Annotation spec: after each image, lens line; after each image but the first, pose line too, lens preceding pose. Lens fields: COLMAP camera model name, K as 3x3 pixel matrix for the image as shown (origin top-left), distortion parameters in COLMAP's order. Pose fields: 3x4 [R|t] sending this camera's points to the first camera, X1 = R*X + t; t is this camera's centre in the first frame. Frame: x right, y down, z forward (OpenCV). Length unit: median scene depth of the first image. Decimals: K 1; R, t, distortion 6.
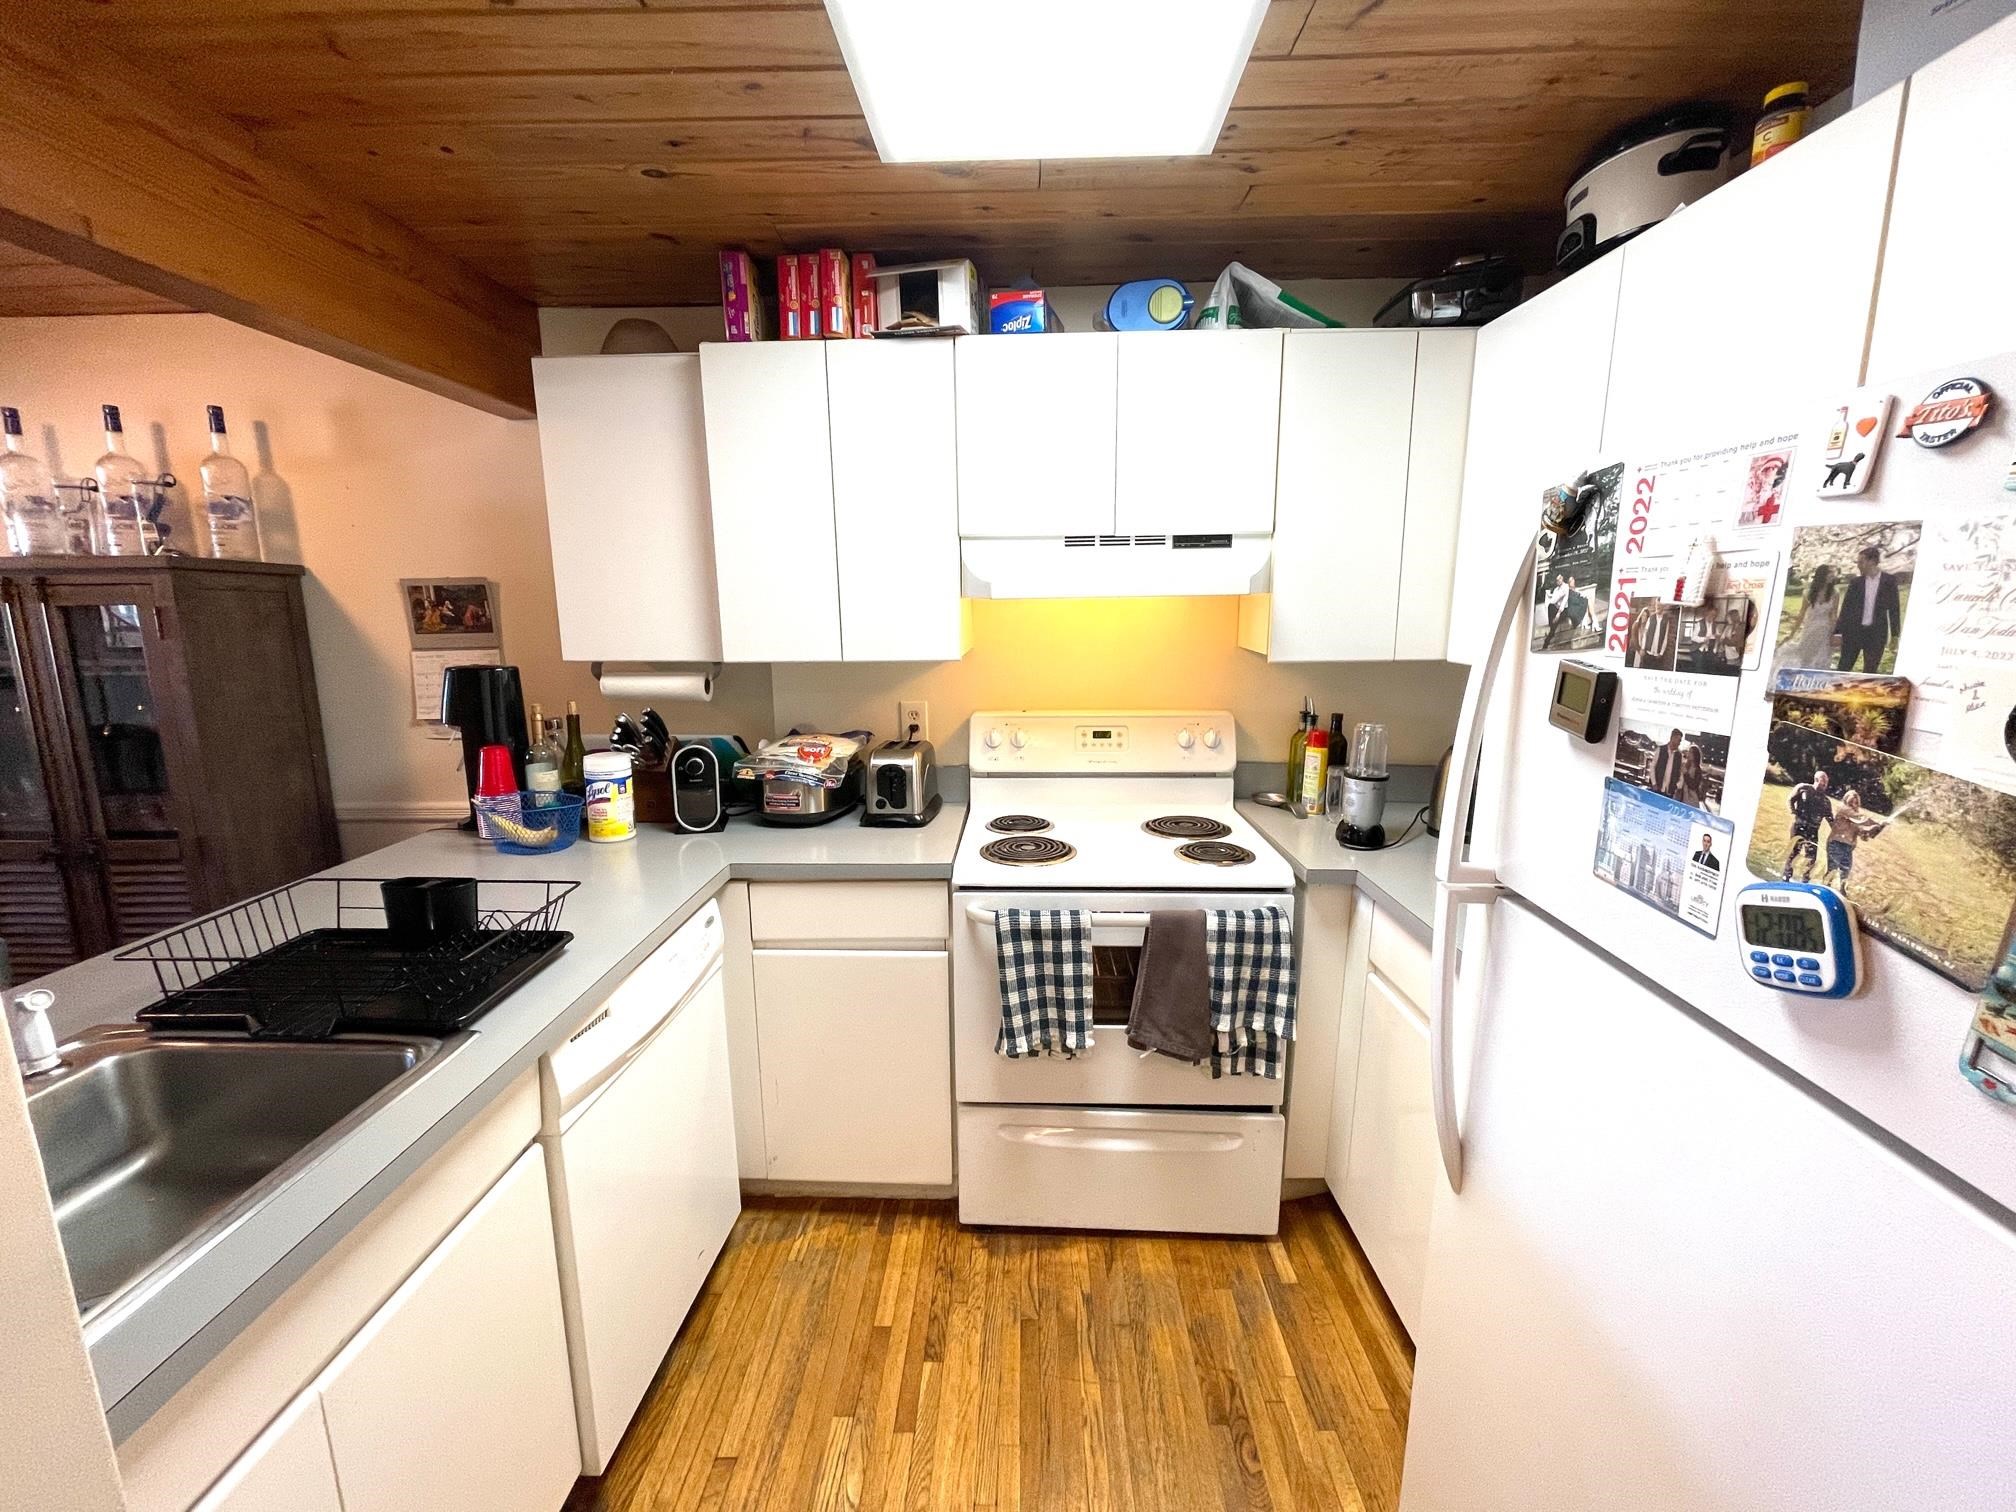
lens RADIAL K [[813.7, 0, 1006.7], [0, 813.7, 753.7], [0, 0, 1]] dist [-0.011929, -0.000162]
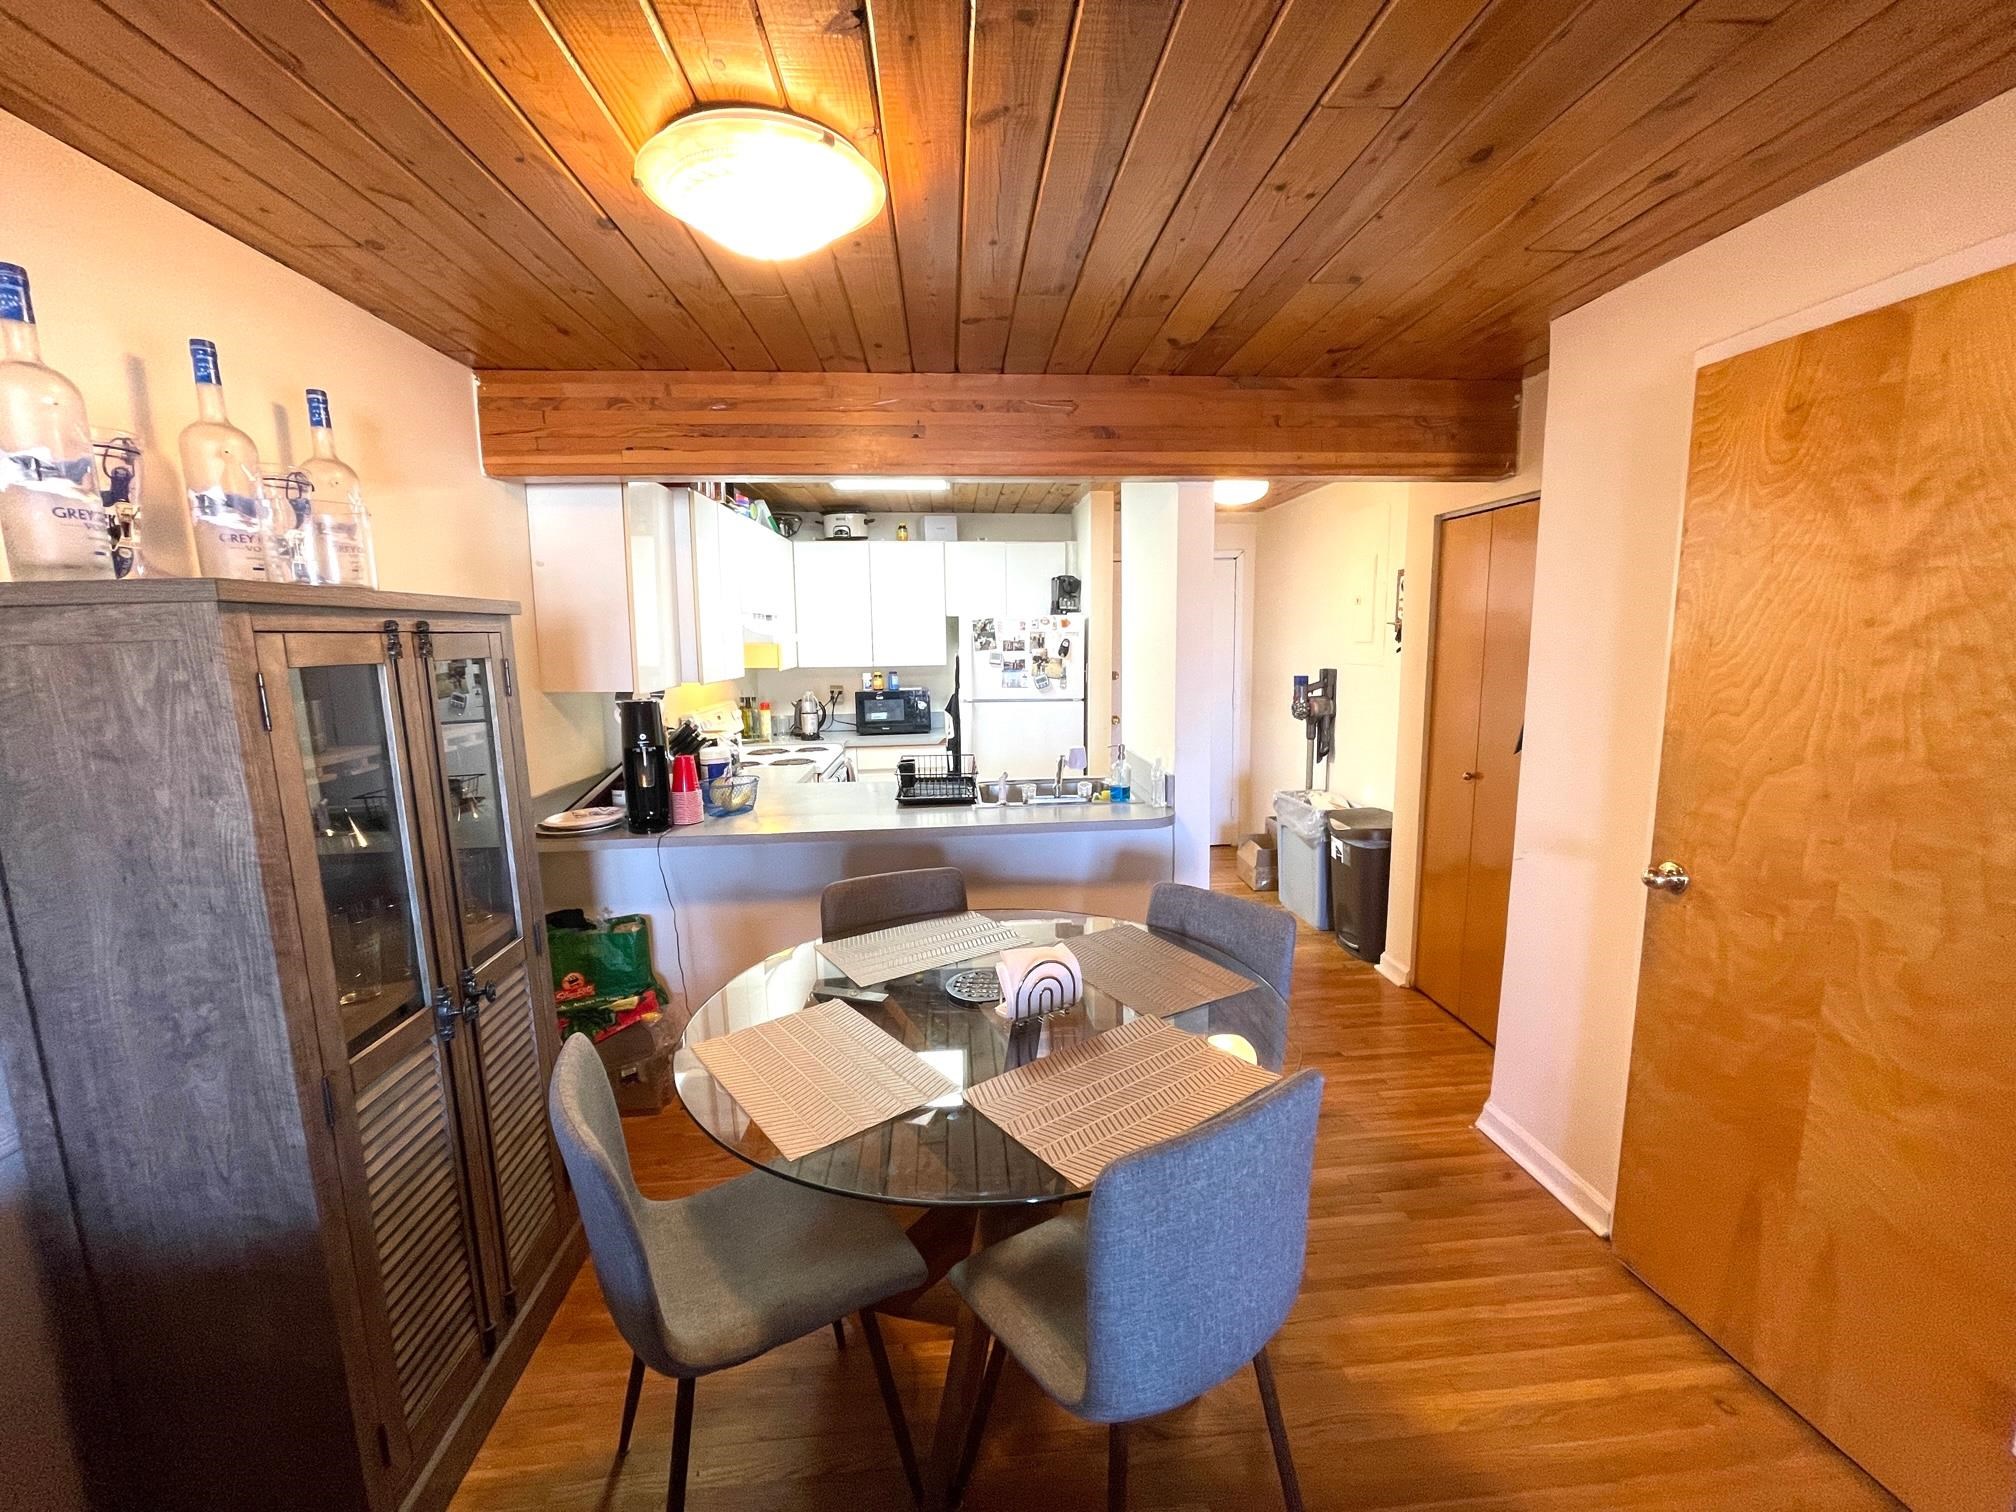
lens RADIAL K [[813.7, 0, 1012.8], [0, 813.7, 754.6], [0, 0, 1]] dist [-0.011929, -0.000162]
pose [[-0.102365, -0.140532, 0.984770, -6.120497], [0.190593, 0.968859, 0.158073, -0.348284], [-0.976317, 0.203872, -0.072393, 1.713550]]
